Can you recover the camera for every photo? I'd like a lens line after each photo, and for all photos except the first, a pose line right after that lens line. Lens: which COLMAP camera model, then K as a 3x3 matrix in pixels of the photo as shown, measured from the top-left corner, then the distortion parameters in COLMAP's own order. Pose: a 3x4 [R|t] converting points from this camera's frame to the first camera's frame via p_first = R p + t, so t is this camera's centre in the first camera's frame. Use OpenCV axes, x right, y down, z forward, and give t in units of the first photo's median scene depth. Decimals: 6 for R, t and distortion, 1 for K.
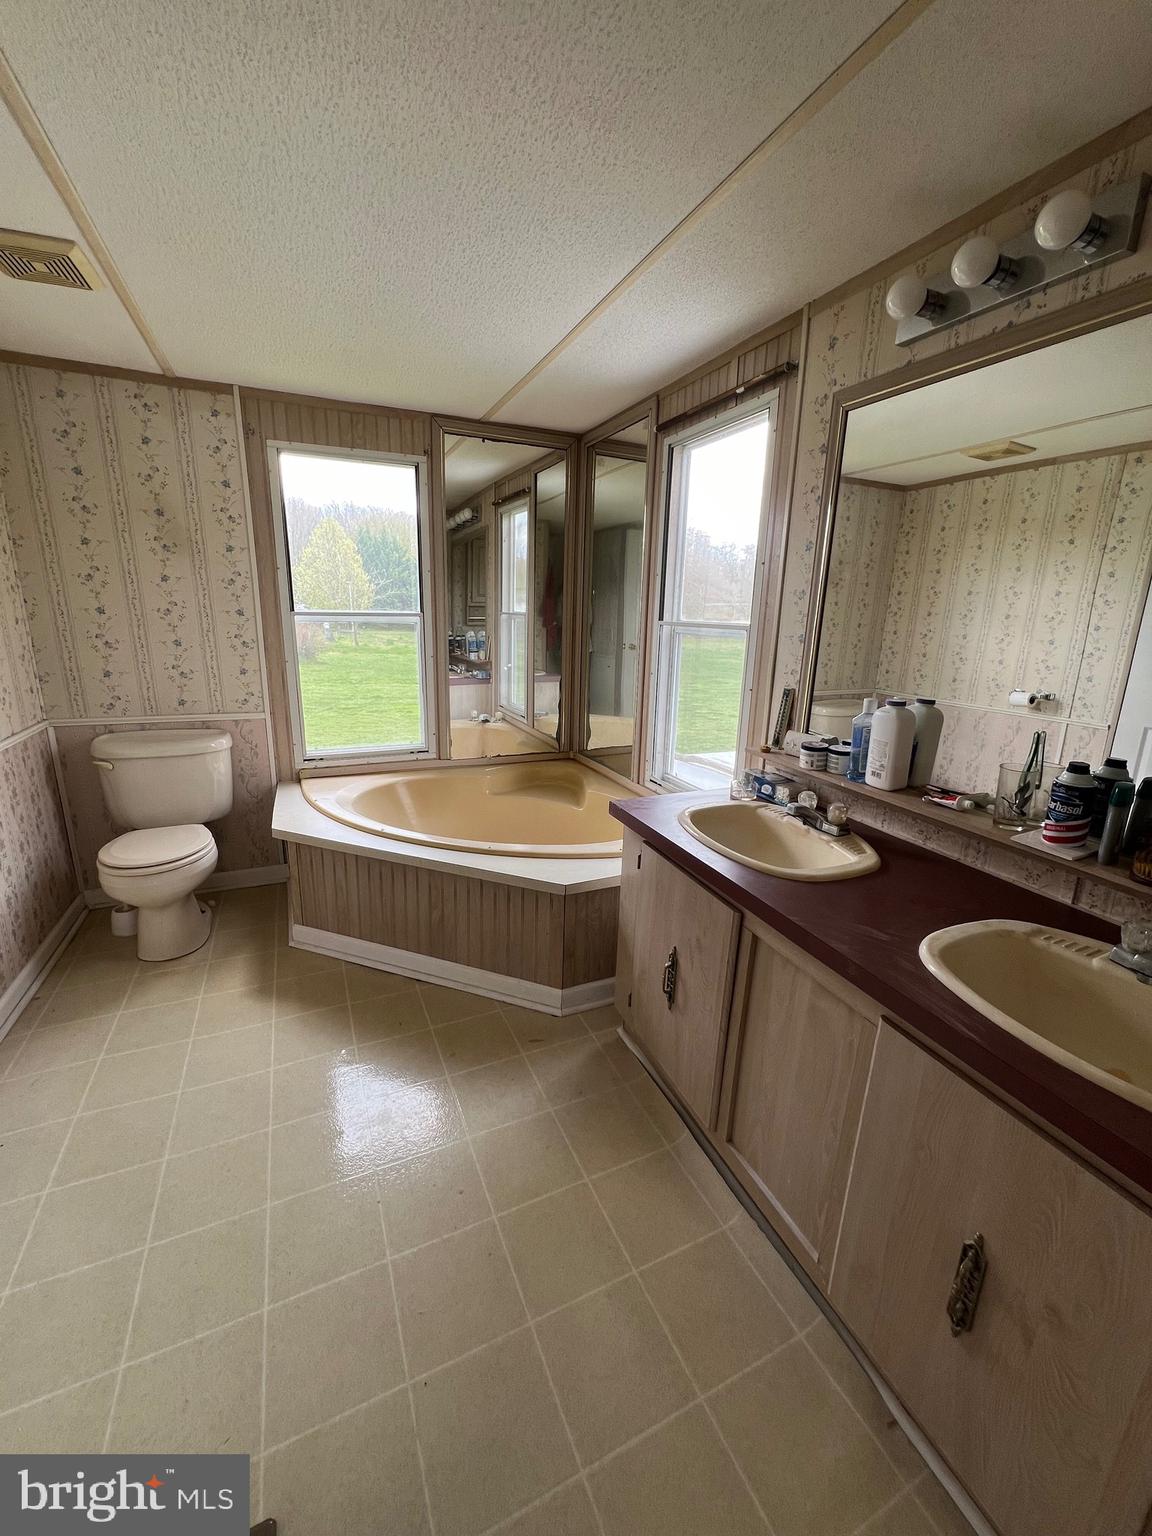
lens RADIAL K [[616.4, 0, 575.6], [0, 616.4, 772.1], [0, 0, 1]] dist [-0.000329, -0.000030]
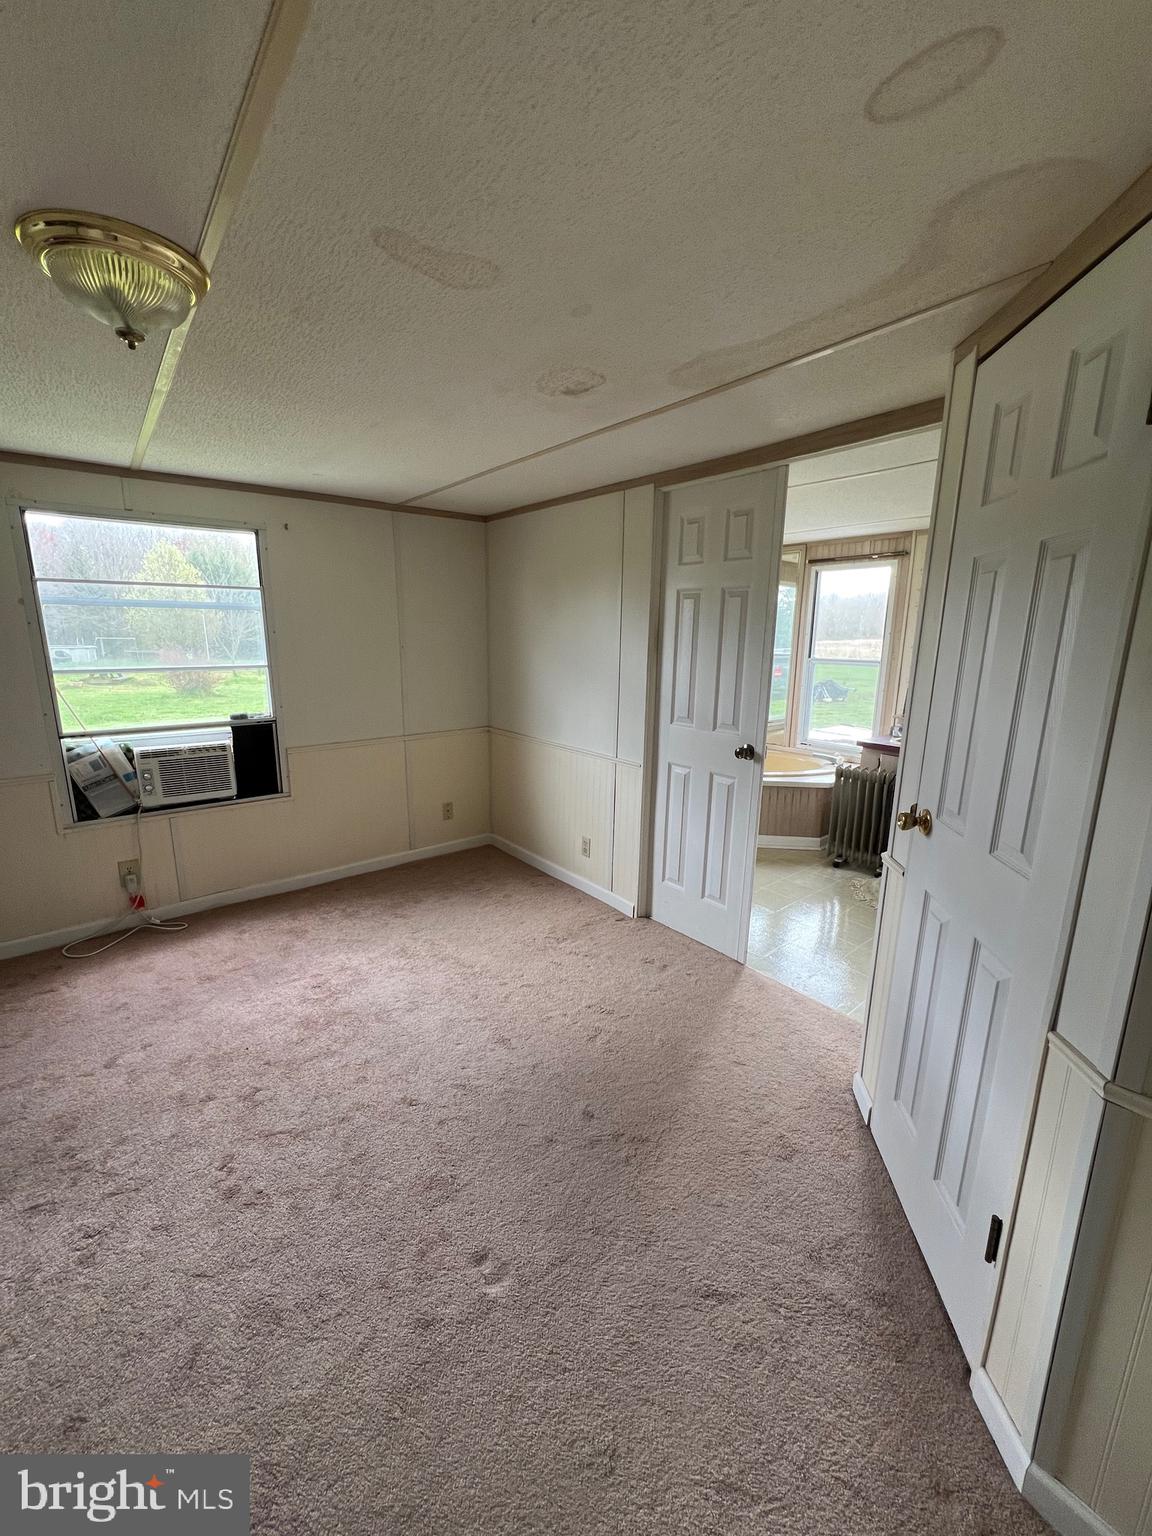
lens RADIAL K [[609.8, 0, 575.2], [0, 609.8, 763.3], [0, 0, 1]] dist [-0.000112, 0.000002]
pose [[0.965041, -0.064548, 0.254026, -1.312700], [0.079514, 0.995625, -0.049084, 0.144534], [-0.249746, 0.067567, 0.965951, -0.770824]]
